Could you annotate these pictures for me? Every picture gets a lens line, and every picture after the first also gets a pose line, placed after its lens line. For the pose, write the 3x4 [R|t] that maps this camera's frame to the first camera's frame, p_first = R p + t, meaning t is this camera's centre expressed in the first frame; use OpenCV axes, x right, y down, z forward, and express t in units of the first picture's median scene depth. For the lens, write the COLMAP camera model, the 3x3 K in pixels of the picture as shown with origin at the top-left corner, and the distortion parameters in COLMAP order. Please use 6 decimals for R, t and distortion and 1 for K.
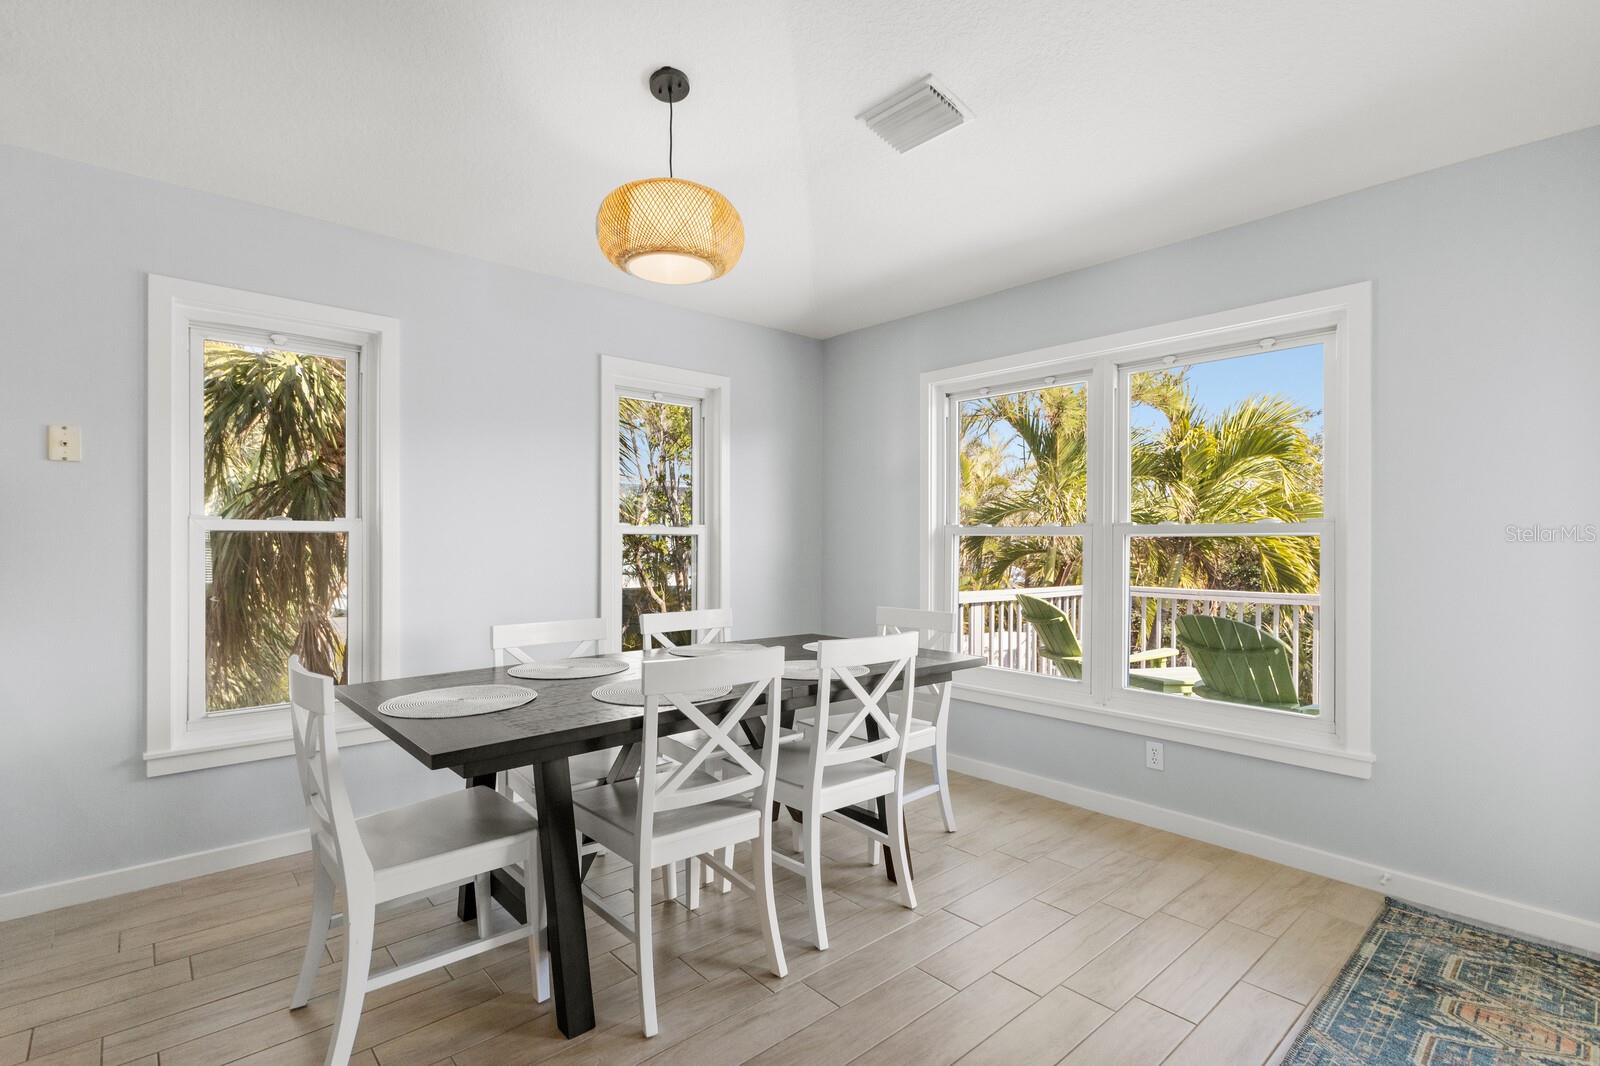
lens RADIAL K [[779.8, 0, 856.7], [0, 779.8, 532.9], [0, 0, 1]] dist [-0.006234, -0.000019]
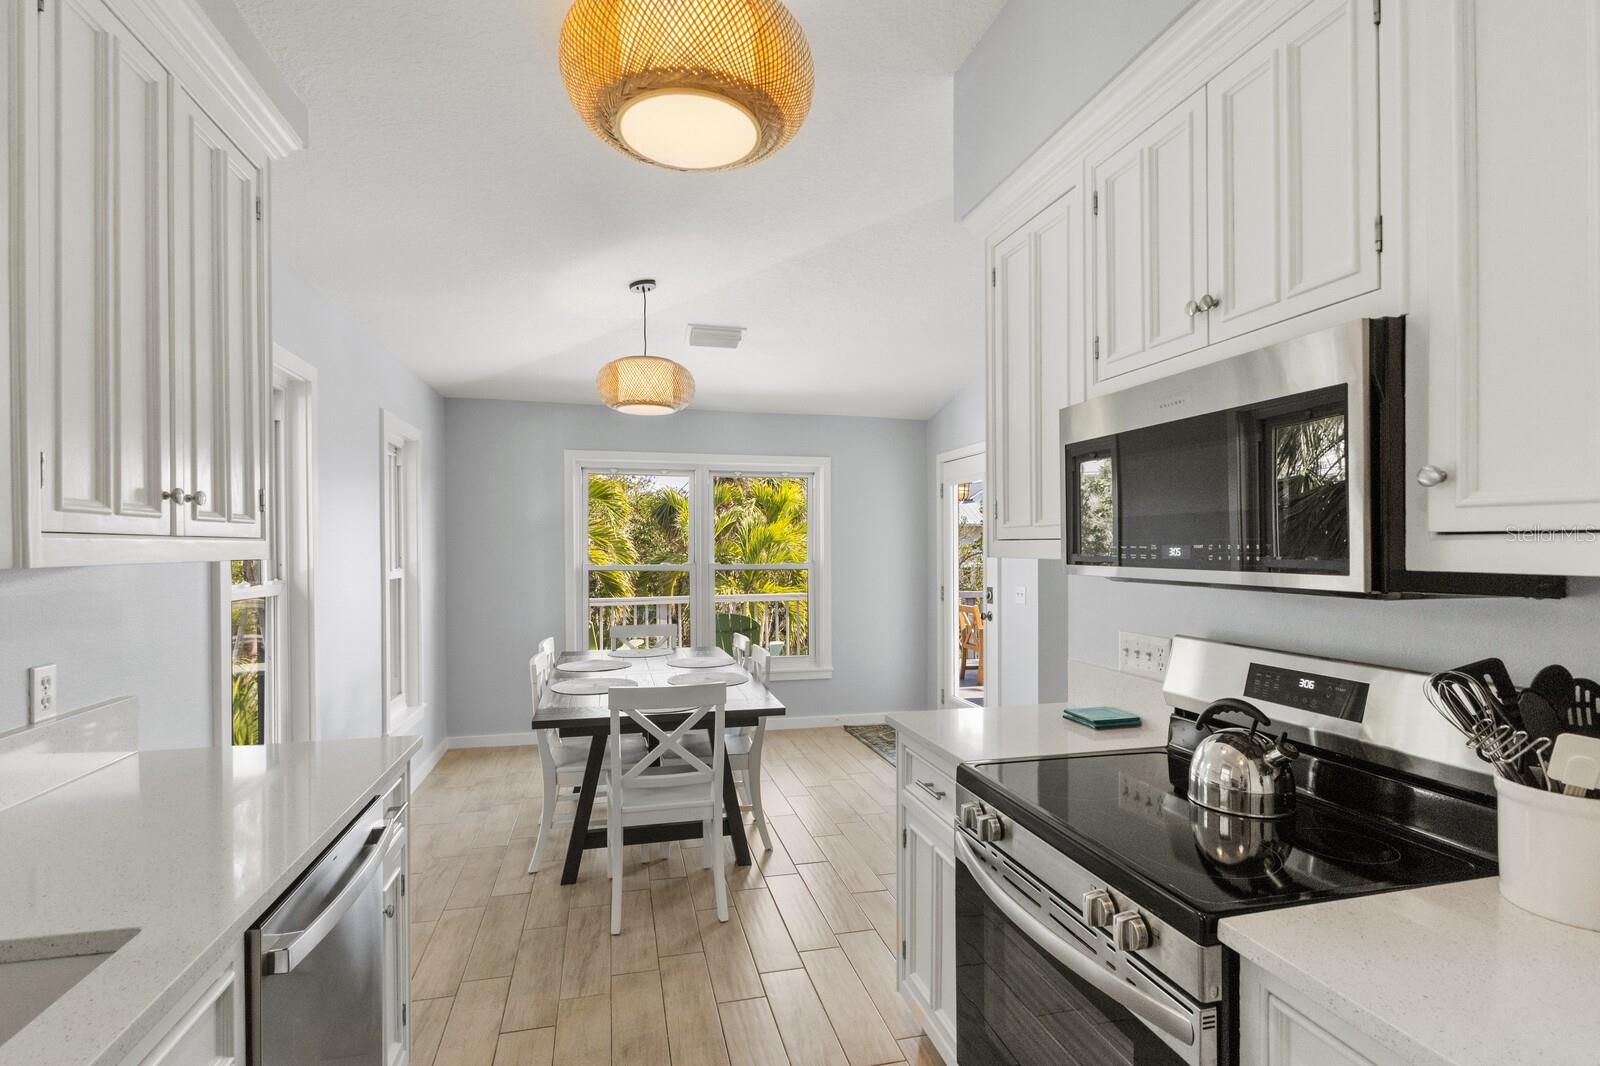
lens RADIAL K [[779.8, 0, 807.2], [0, 779.8, 540.8], [0, 0, 1]] dist [-0.006234, -0.000019]
pose [[0.449535, 0.005794, 0.893244, -1.380682], [-0.001909, 0.999983, -0.005525, -0.068616], [-0.893261, 0.000778, 0.449539, 0.044821]]
